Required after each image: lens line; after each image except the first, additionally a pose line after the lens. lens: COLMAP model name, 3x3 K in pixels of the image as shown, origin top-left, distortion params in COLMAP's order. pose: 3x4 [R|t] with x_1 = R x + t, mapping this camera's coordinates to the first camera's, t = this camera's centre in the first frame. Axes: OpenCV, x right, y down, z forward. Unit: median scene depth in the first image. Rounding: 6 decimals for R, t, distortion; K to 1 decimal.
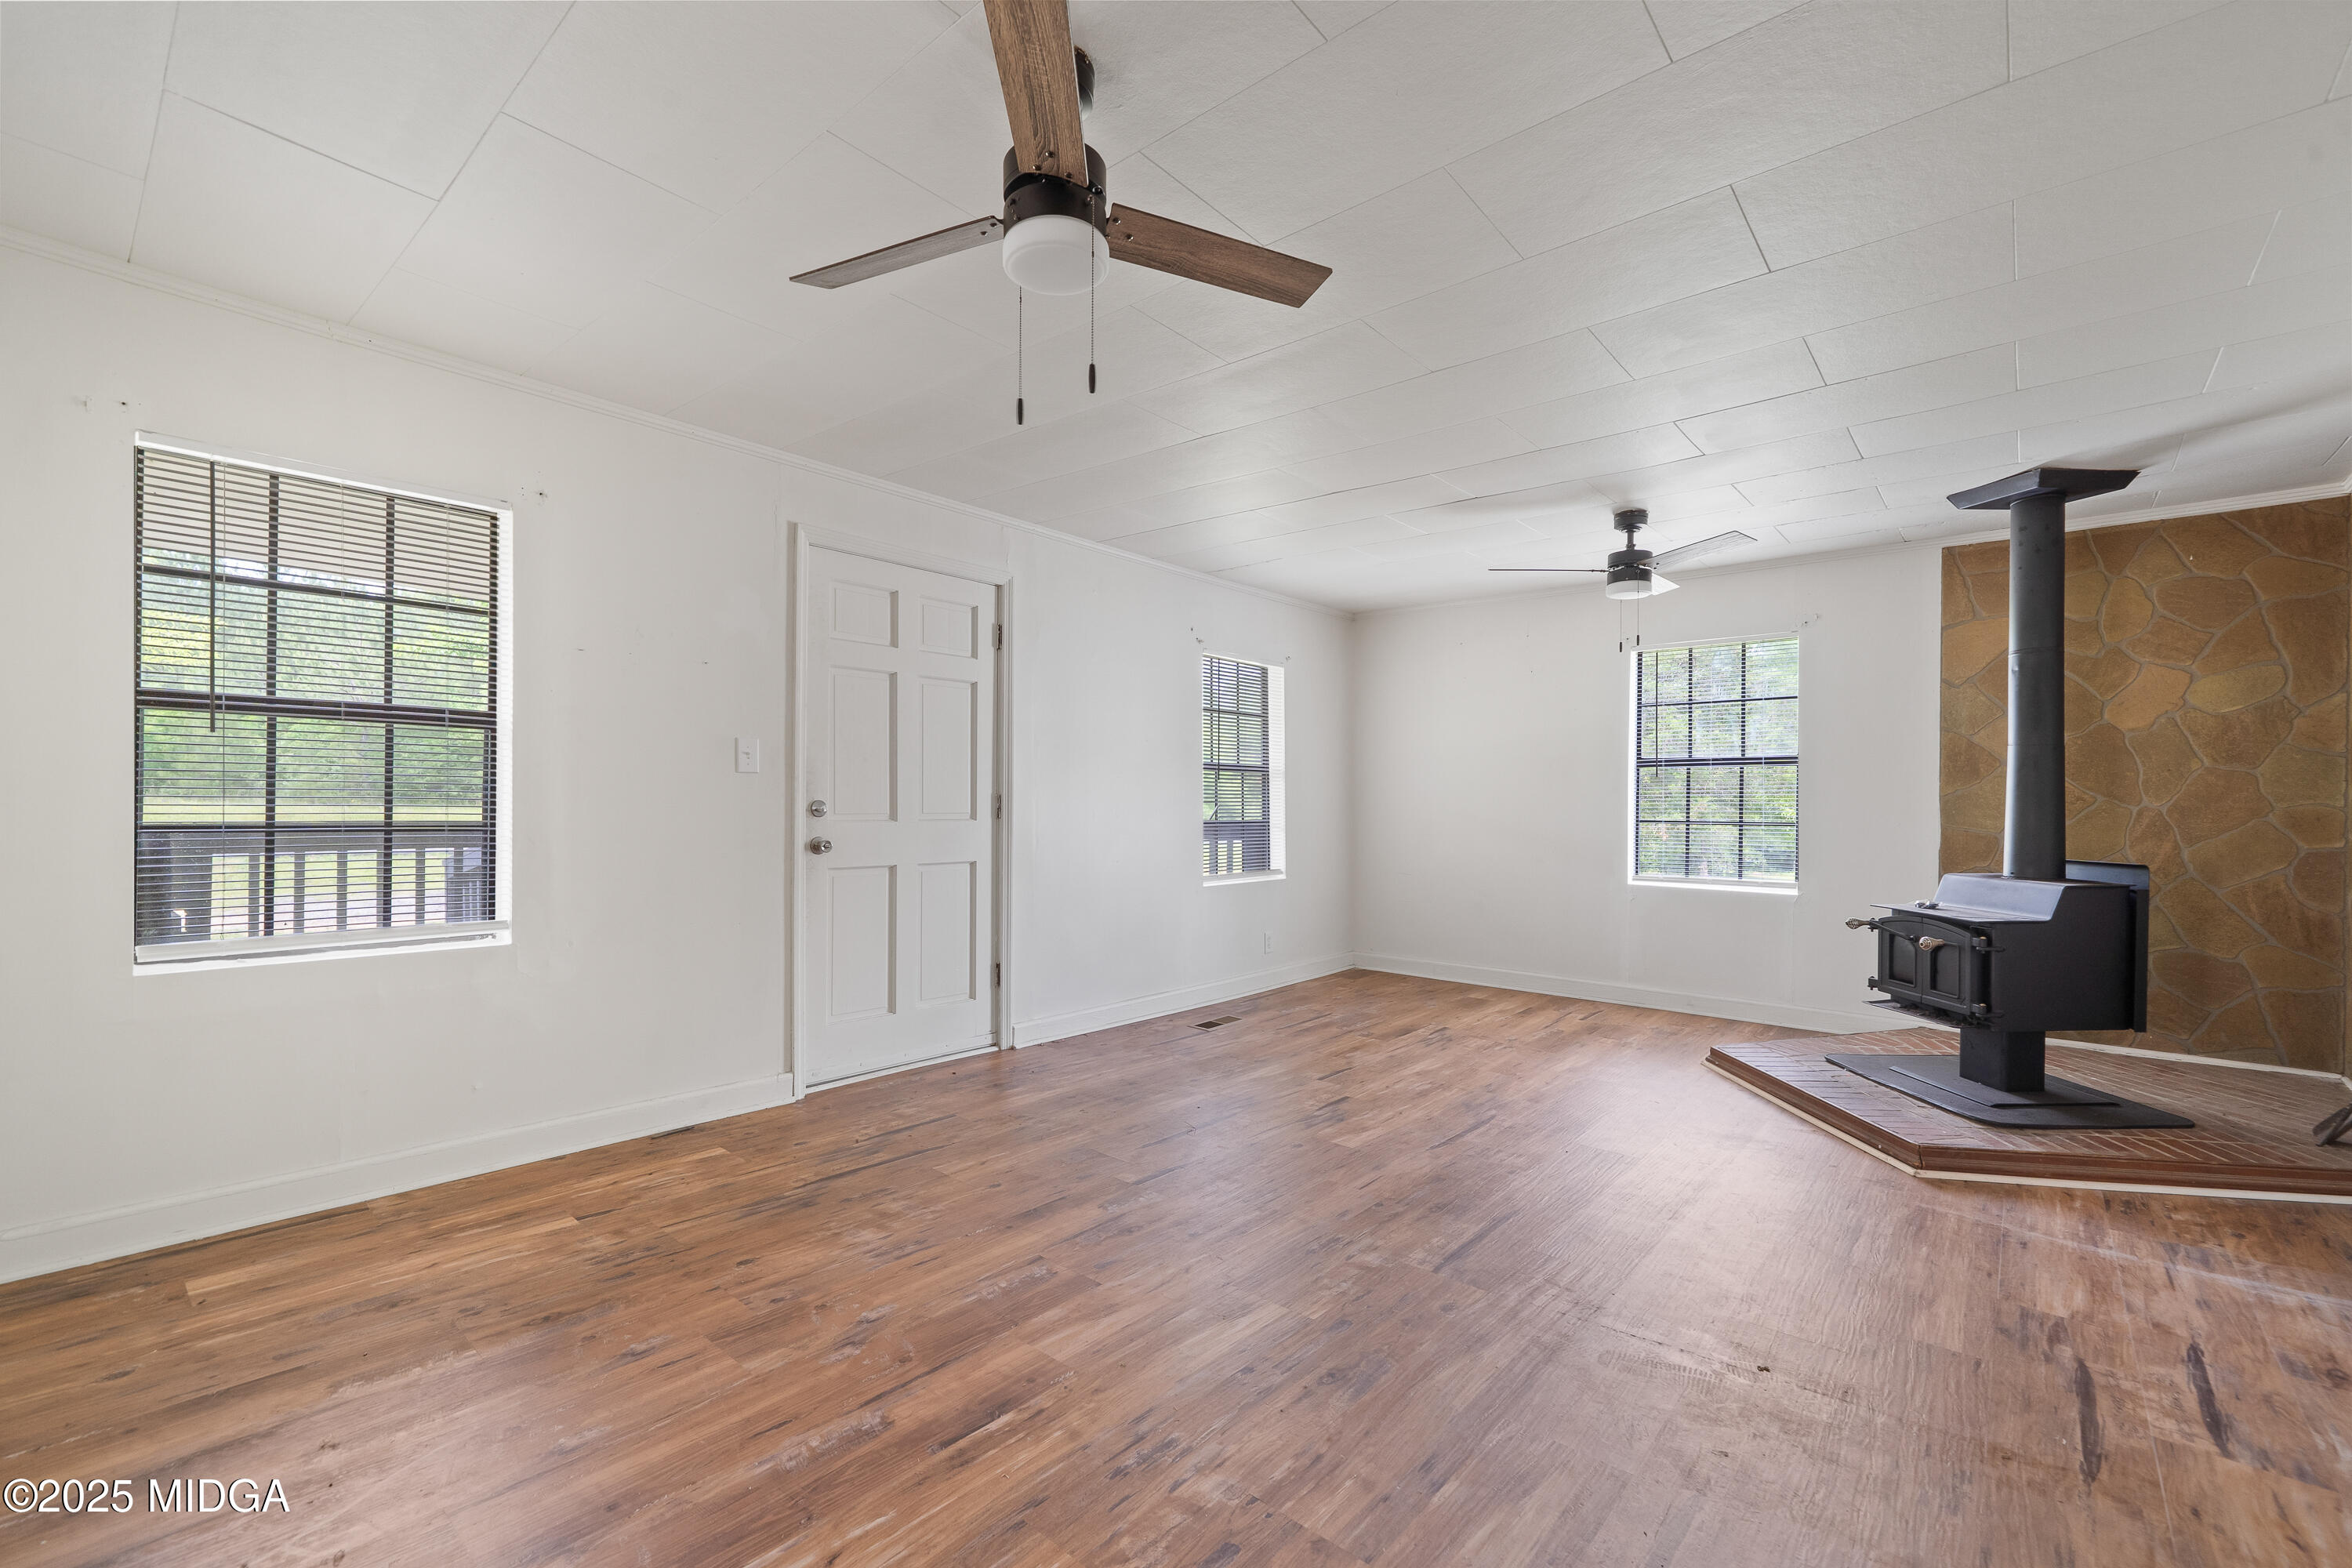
lens RADIAL K [[993.7, 0, 1164.9], [0, 993.7, 799.3], [0, 0, 1]] dist [-0.001621, -0.000679]
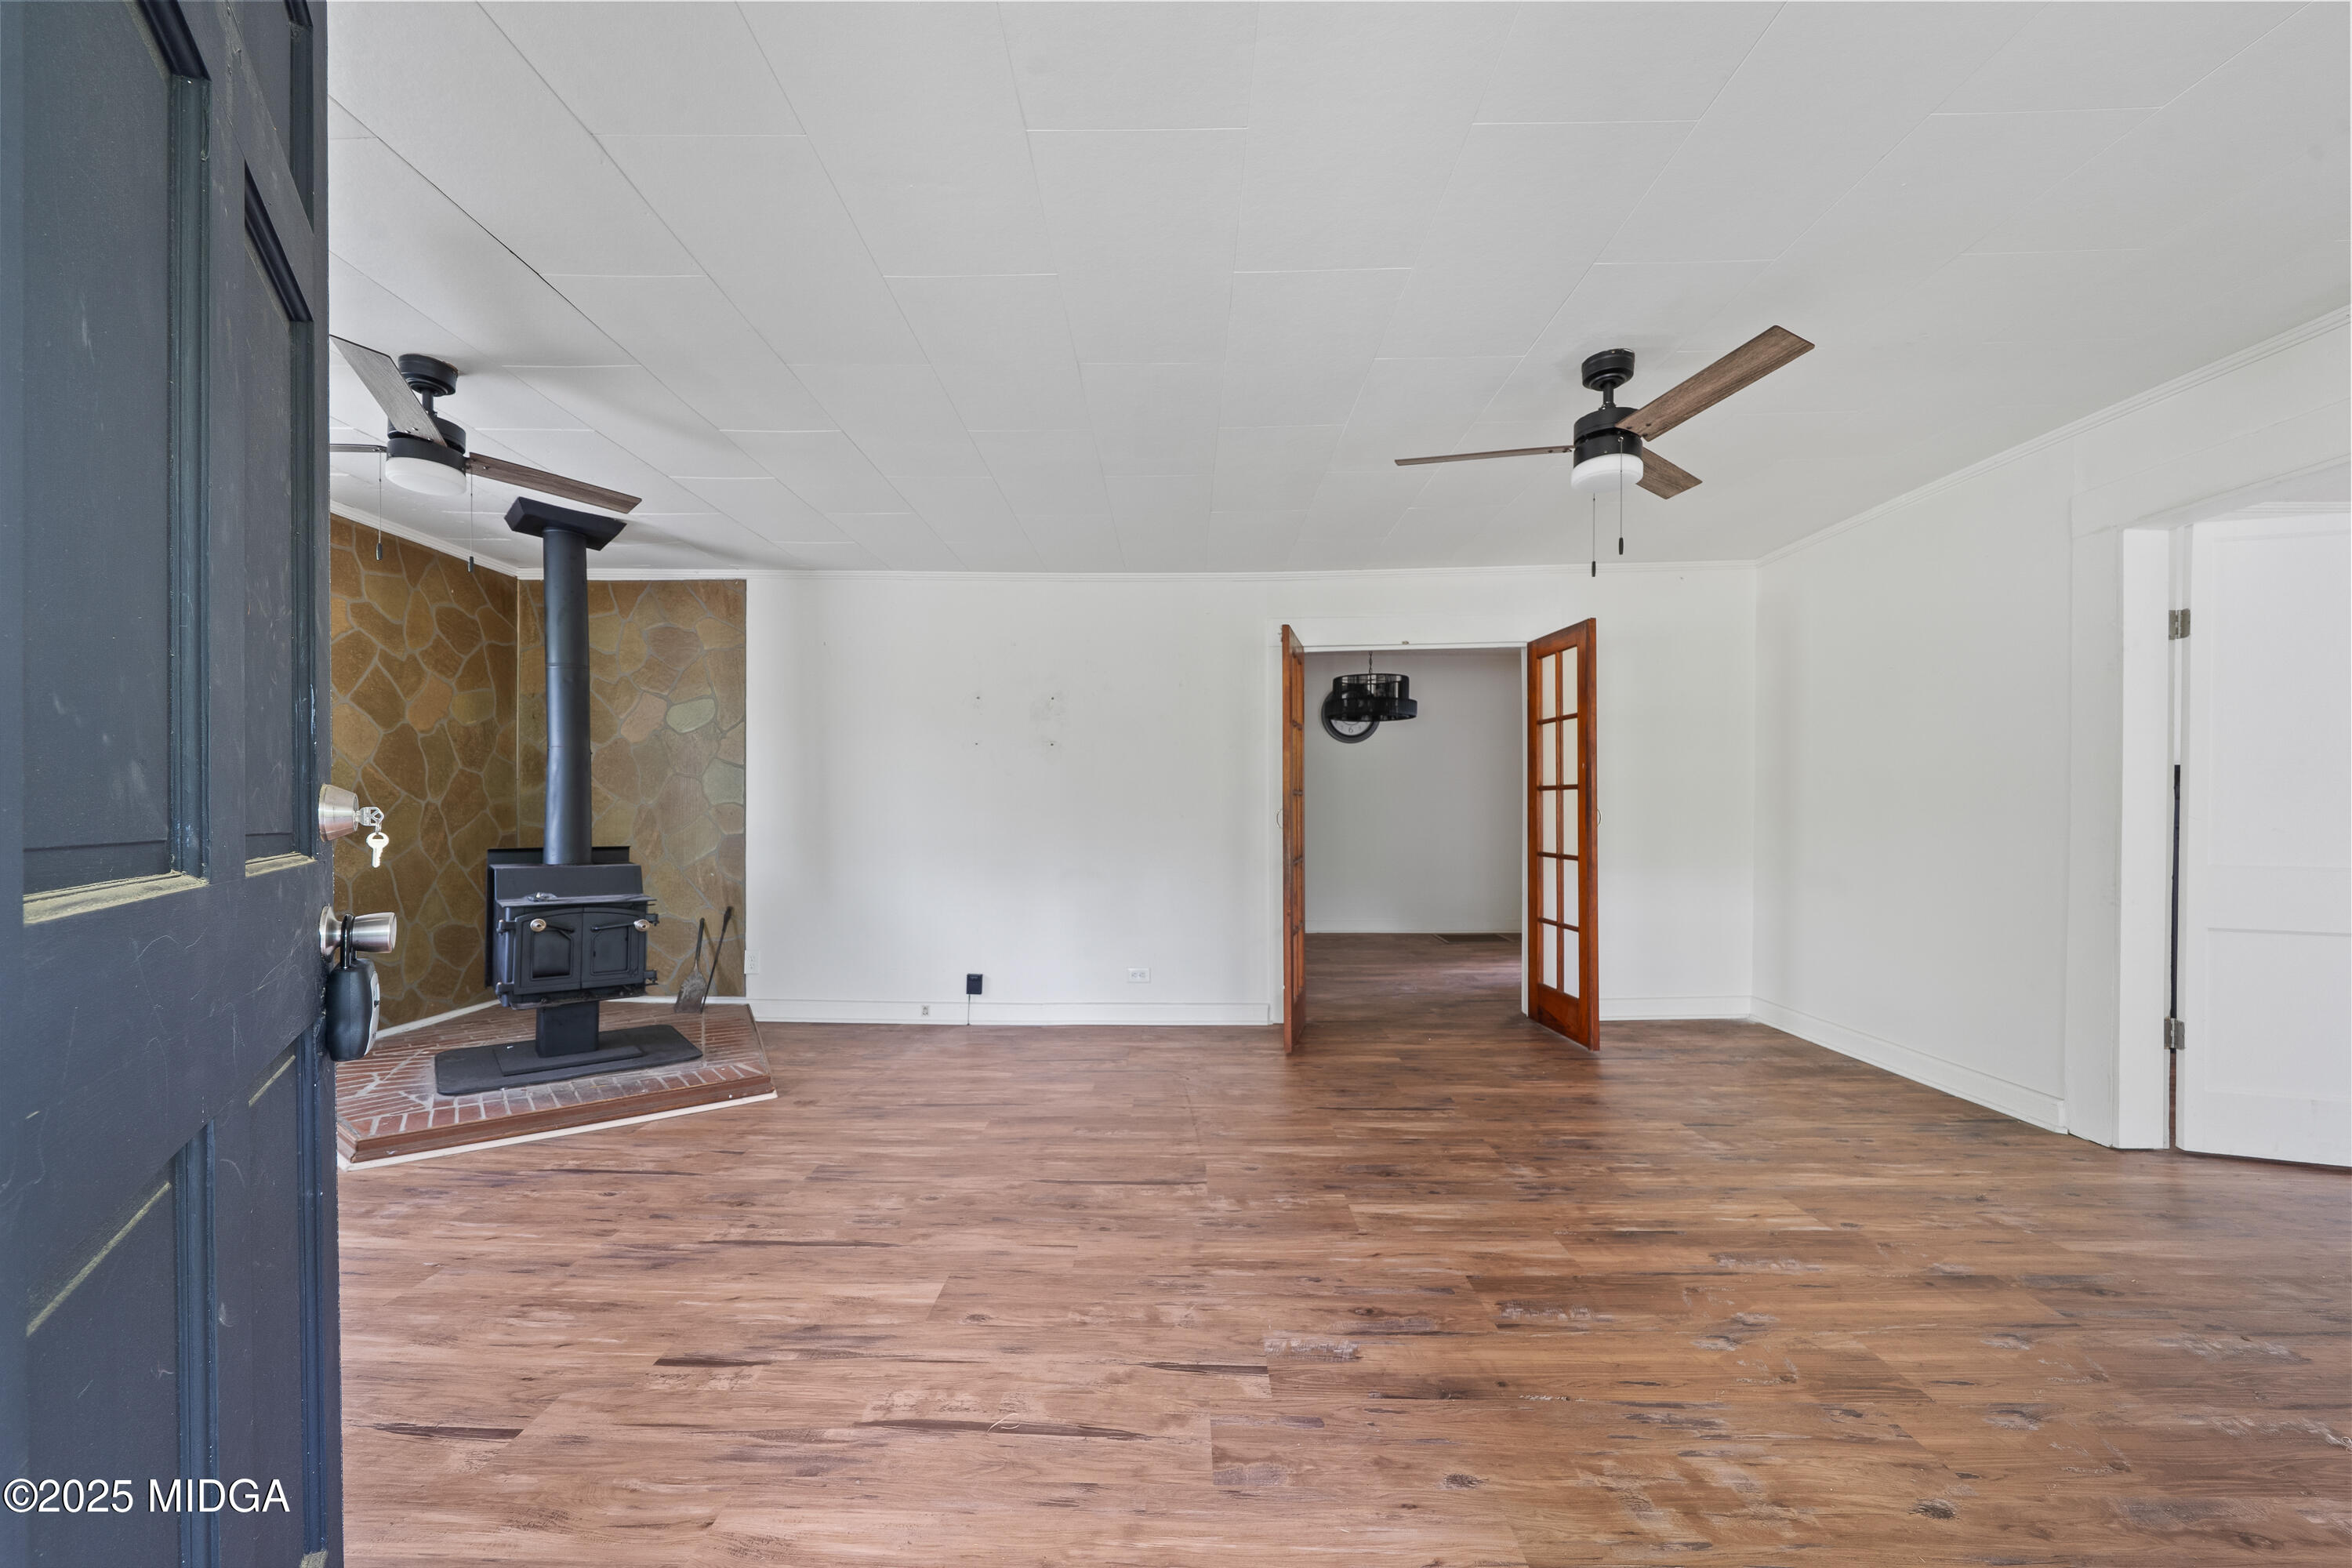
lens RADIAL K [[872.4, 0, 1156.3], [0, 872.4, 806.7], [0, 0, 1]] dist [-0.003105, -0.000188]
pose [[-0.630911, -0.005061, 0.775839, -0.436980], [-0.012167, 0.999920, -0.003371, 0.009448], [-0.775760, -0.011567, -0.630922, 1.429275]]
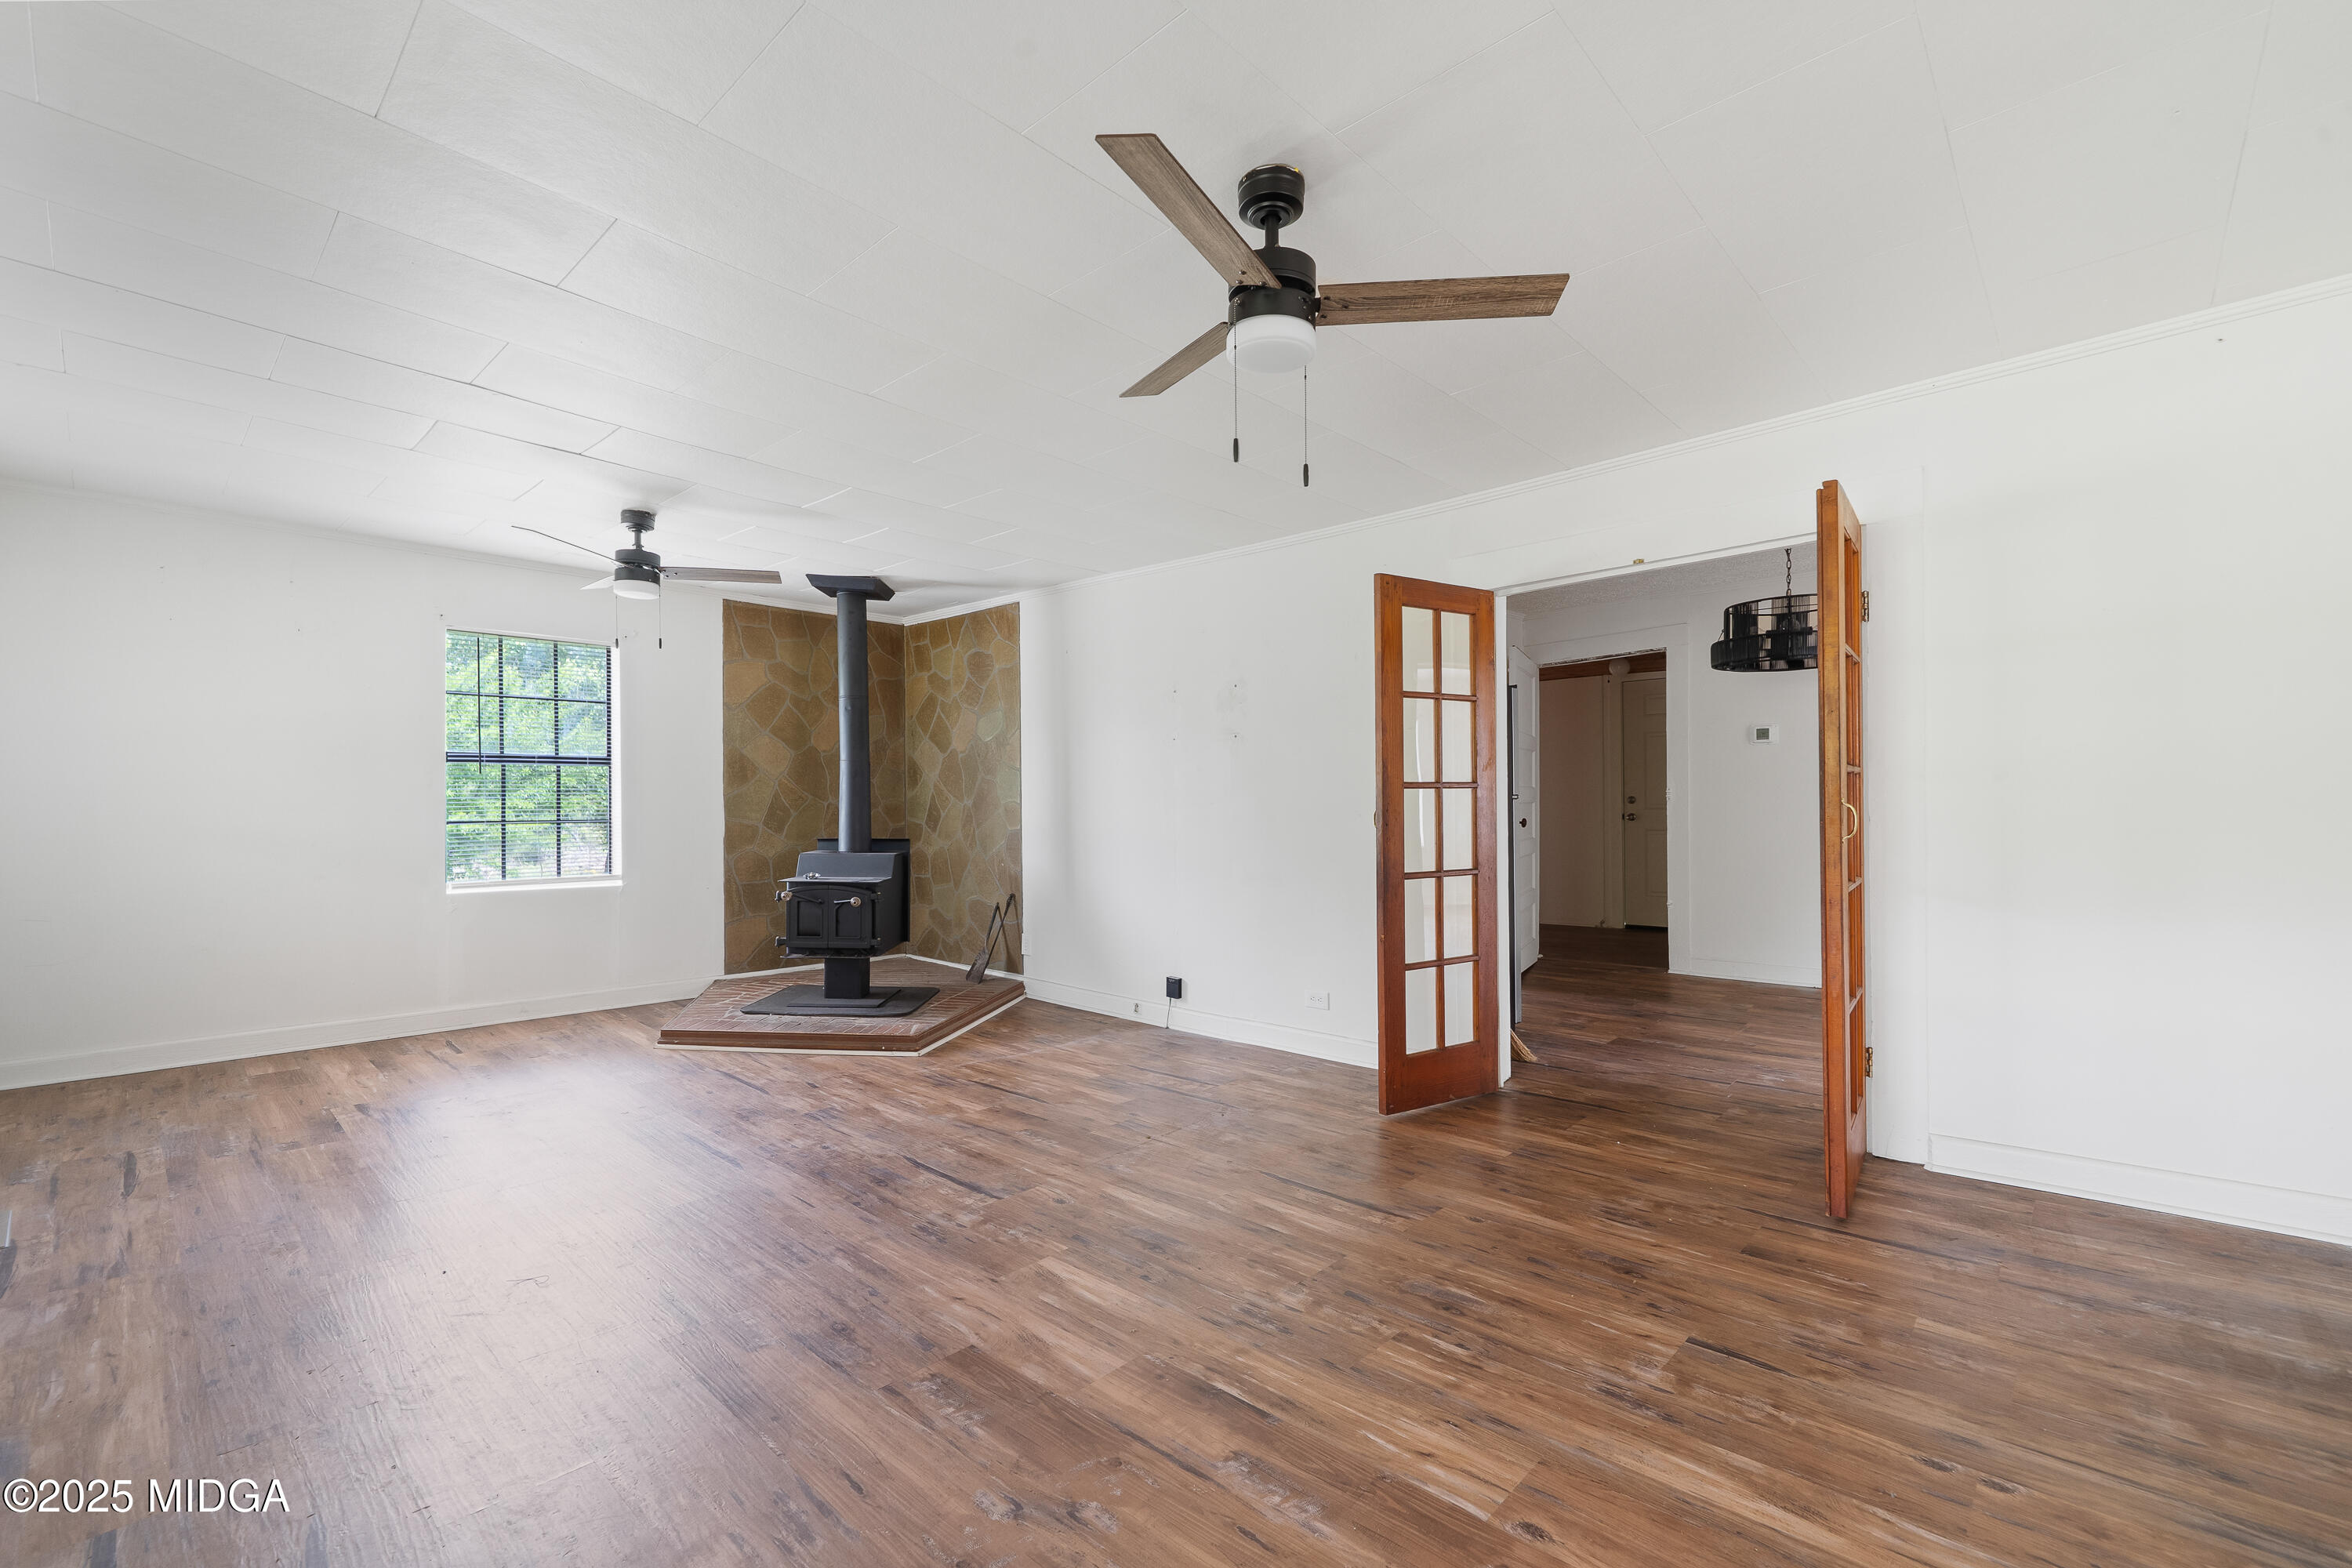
lens RADIAL K [[993.7, 0, 1164.9], [0, 993.7, 799.3], [0, 0, 1]] dist [-0.001621, -0.000679]
pose [[0.042077, -0.004019, 0.999106, -0.748400], [-0.002305, 0.999989, 0.004119, -0.007646], [-0.999112, -0.002476, 0.042068, 0.620131]]
